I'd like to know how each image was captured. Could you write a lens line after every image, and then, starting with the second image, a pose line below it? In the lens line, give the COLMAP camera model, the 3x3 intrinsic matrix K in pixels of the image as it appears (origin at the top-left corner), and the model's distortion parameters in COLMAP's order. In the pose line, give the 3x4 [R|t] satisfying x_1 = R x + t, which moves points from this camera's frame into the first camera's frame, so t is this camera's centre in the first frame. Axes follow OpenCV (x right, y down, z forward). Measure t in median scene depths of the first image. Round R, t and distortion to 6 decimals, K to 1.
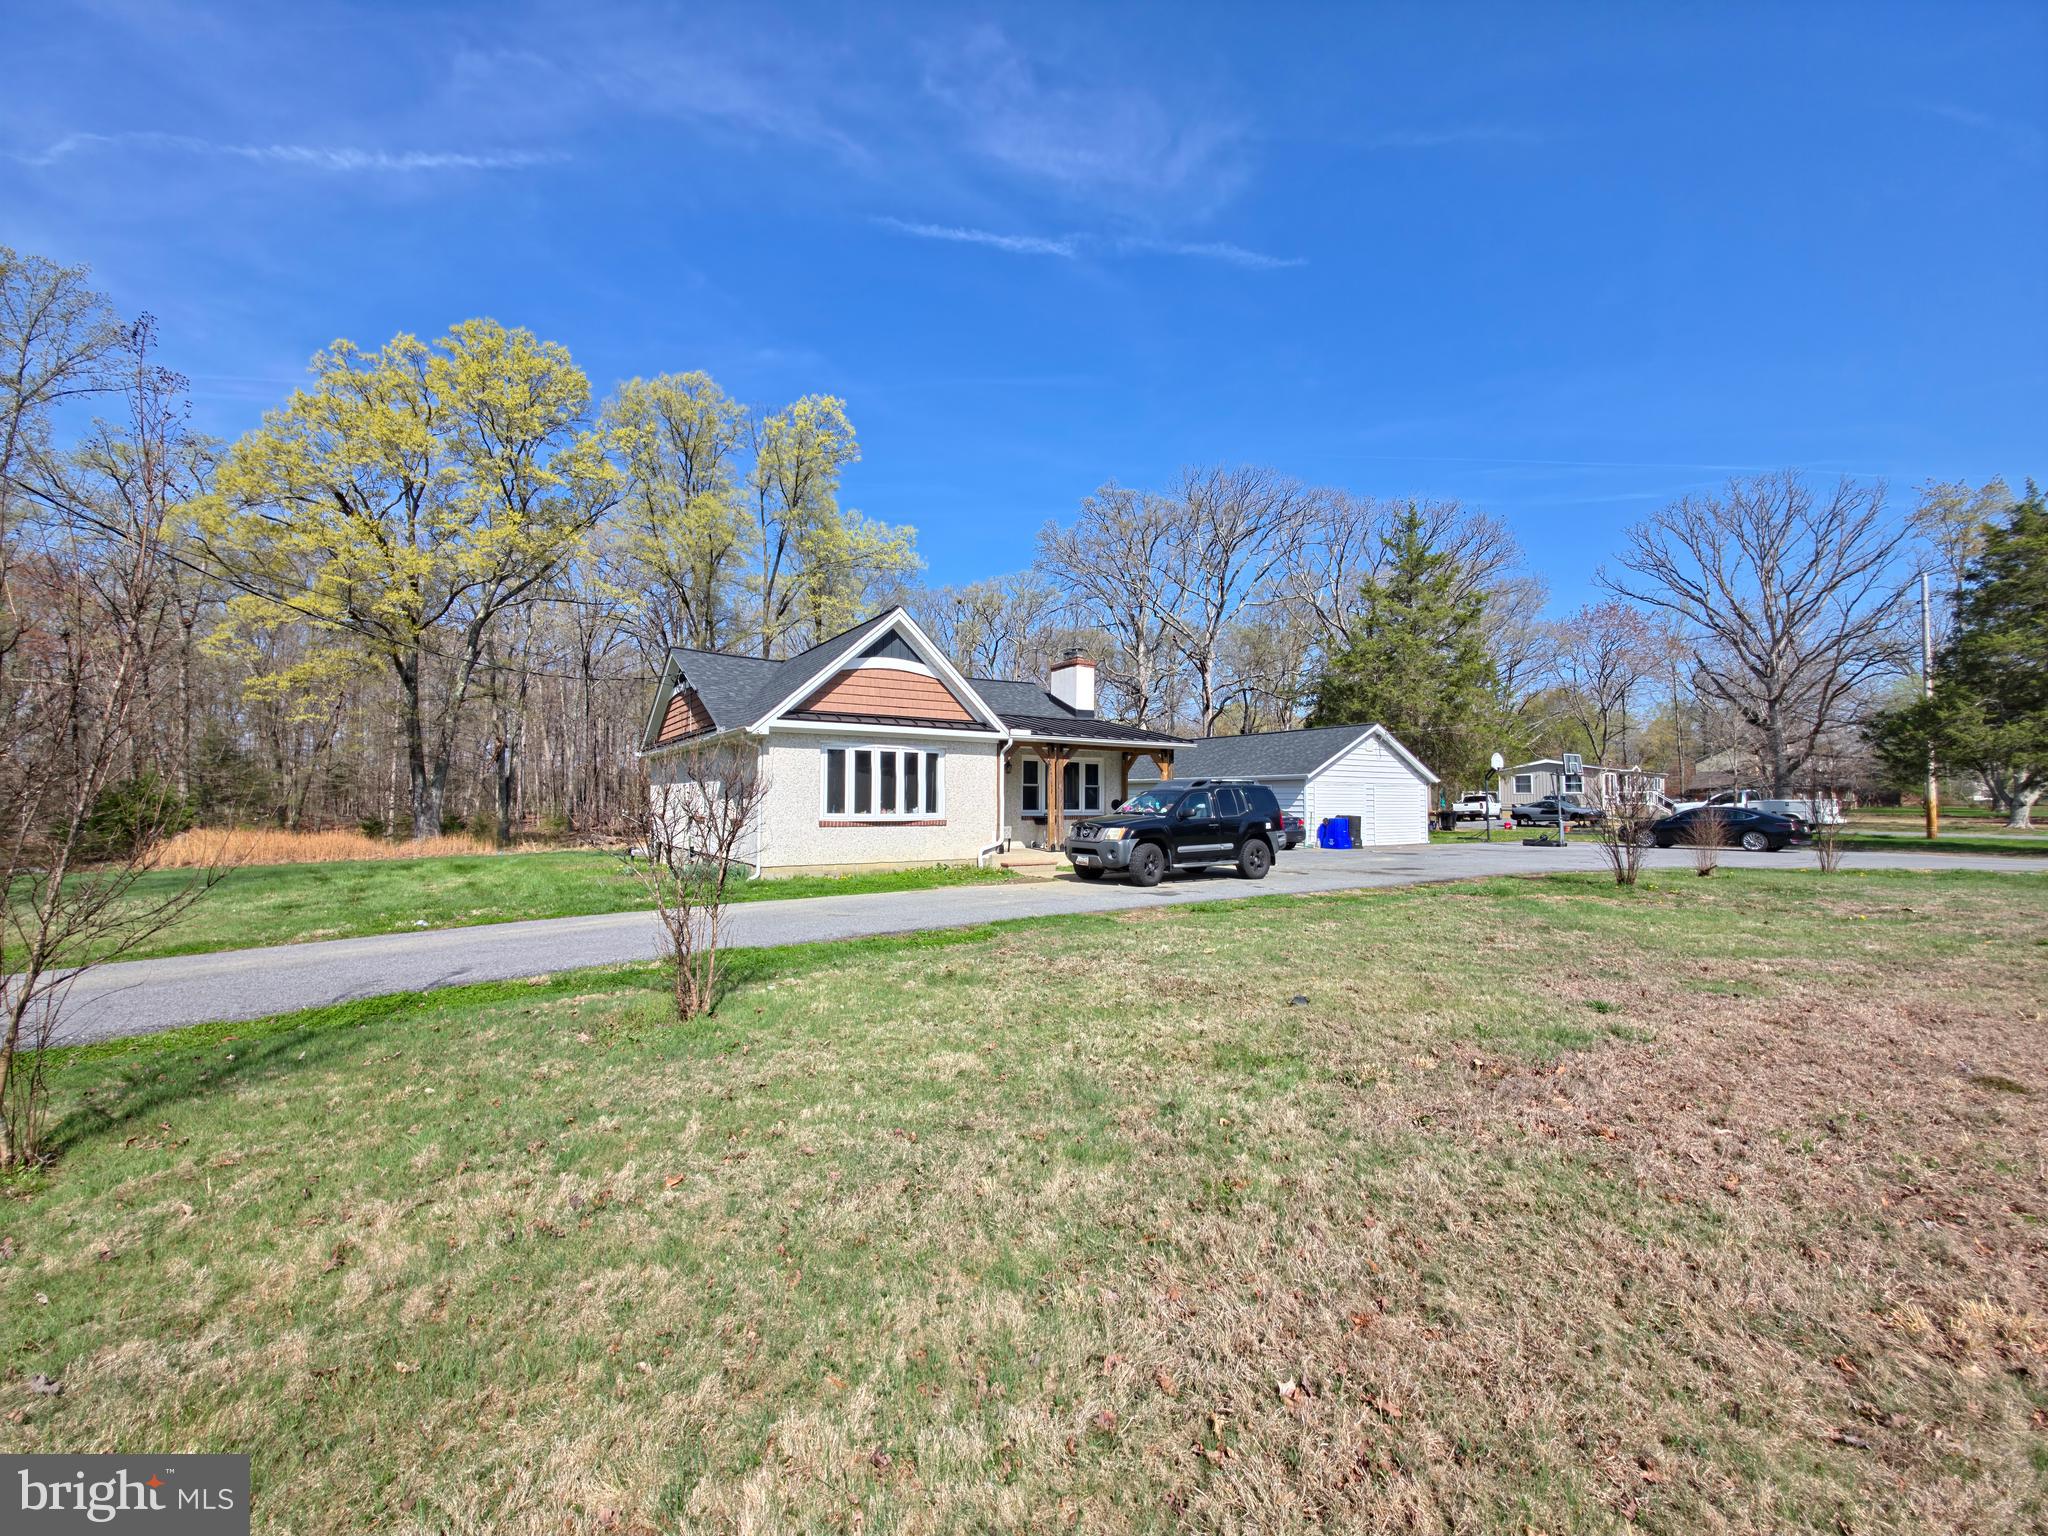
lens RADIAL K [[818.9, 0, 1030.5], [0, 818.9, 782.9], [0, 0, 1]] dist [0.009115, -0.007194]
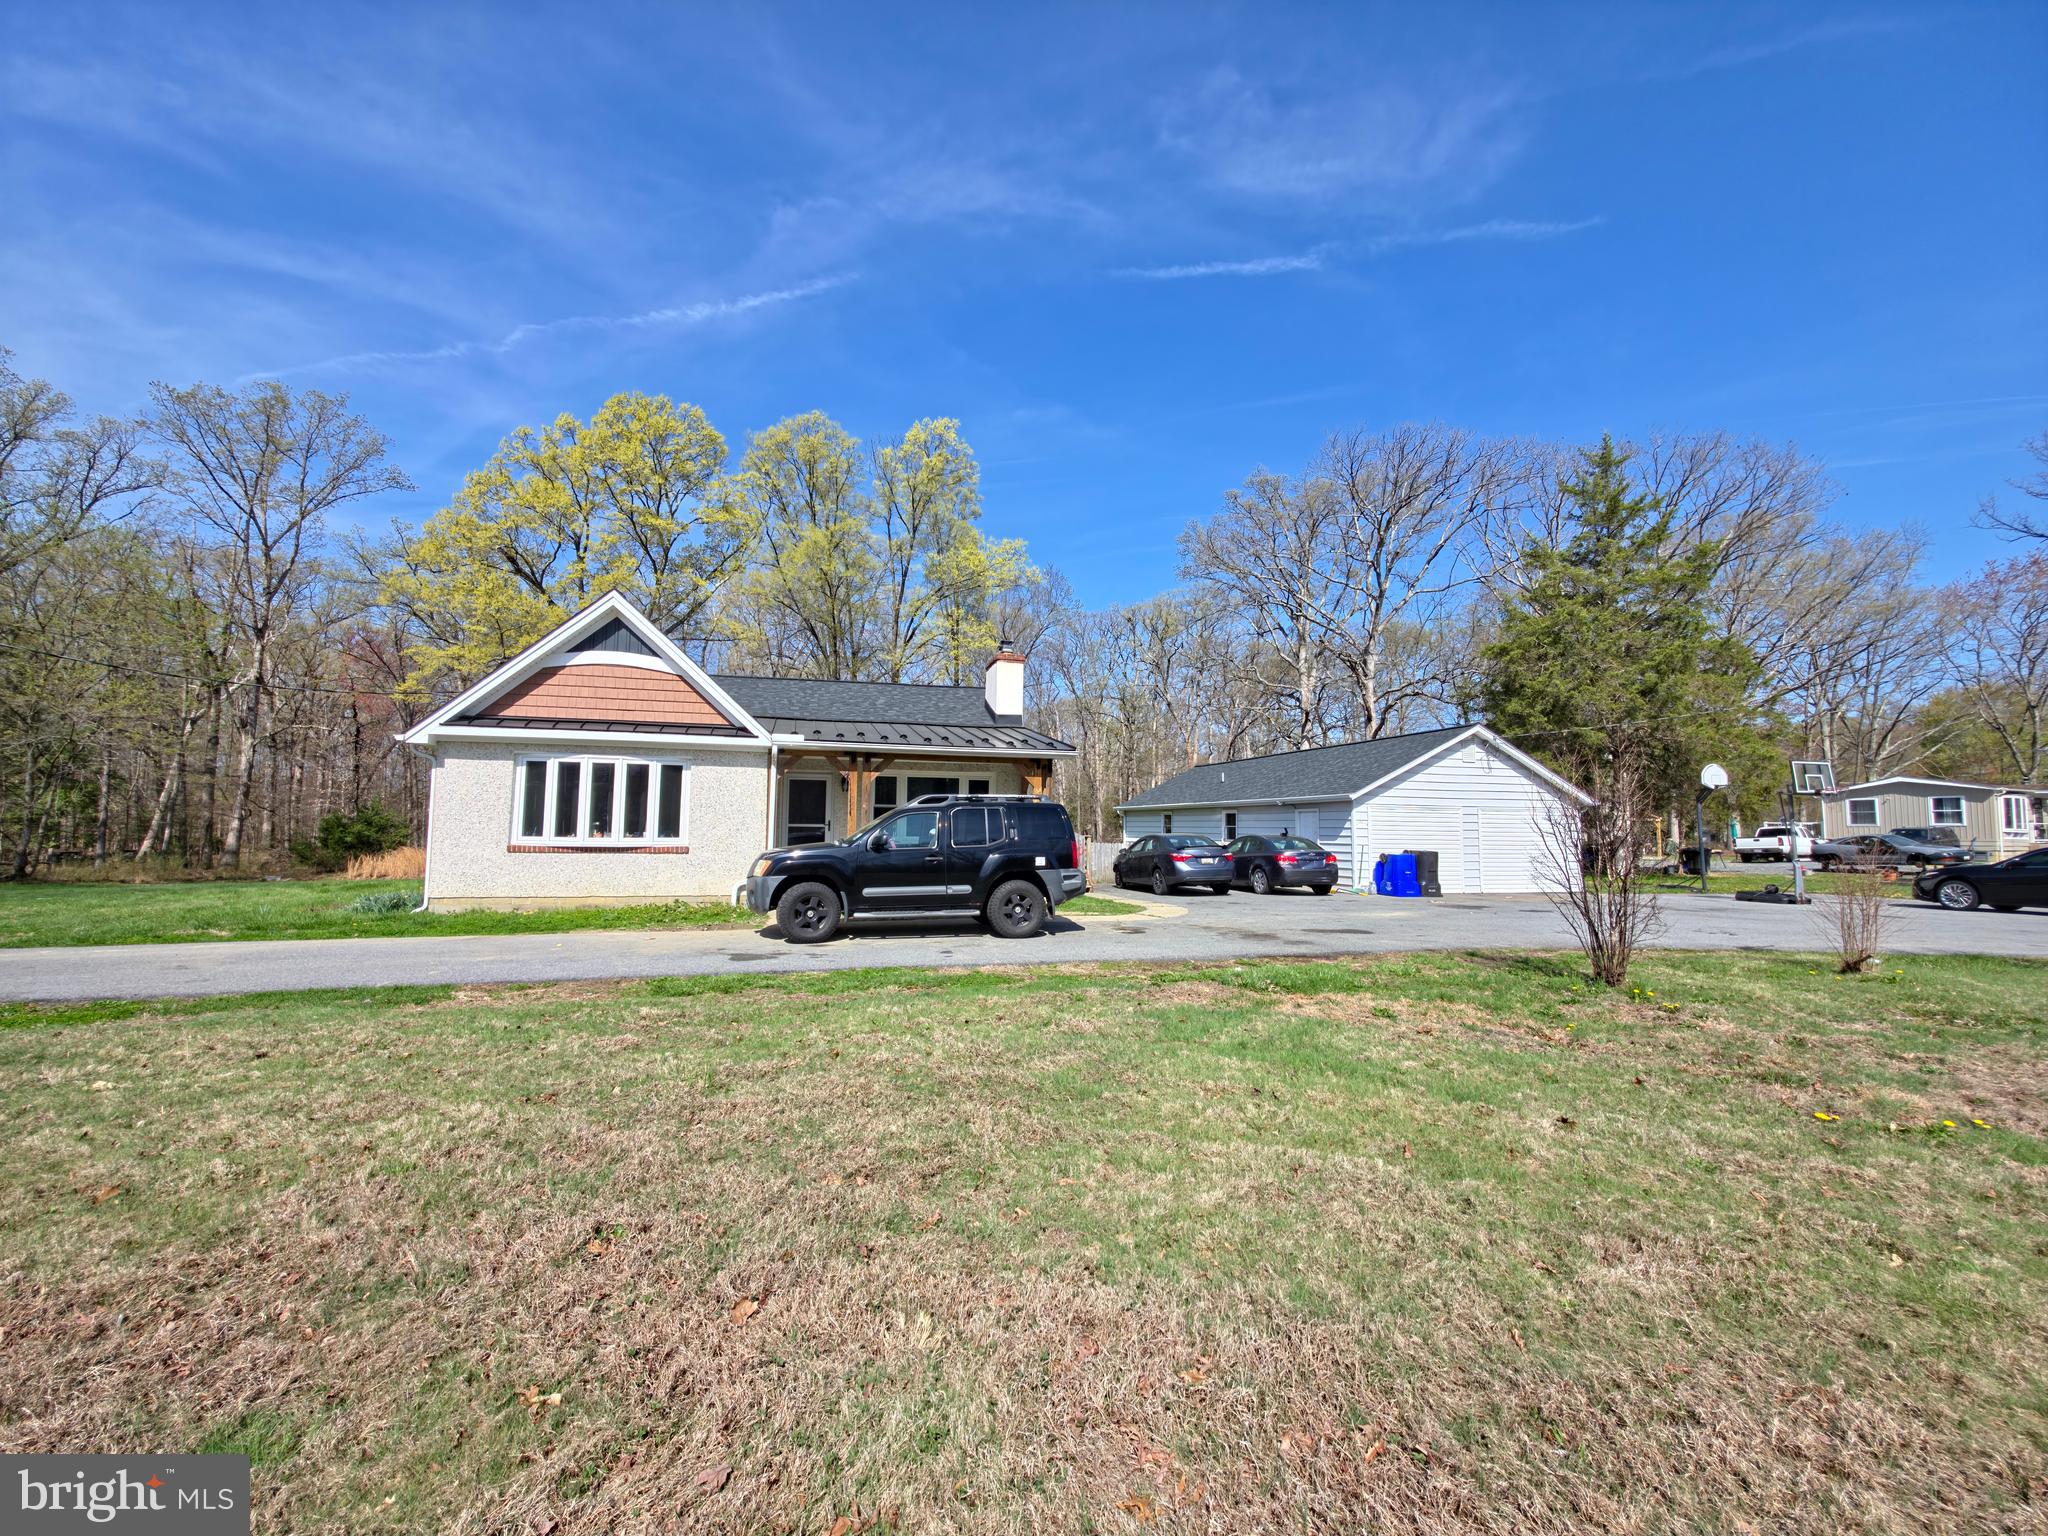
lens RADIAL K [[818.9, 0, 1022.9], [0, 818.9, 757.3], [0, 0, 1]] dist [0.009115, -0.007194]
pose [[0.948561, -0.019984, -0.315964, 0.167301], [-0.001295, 0.997753, -0.066993, 0.003868], [0.316593, 0.063956, 0.946403, 0.116256]]
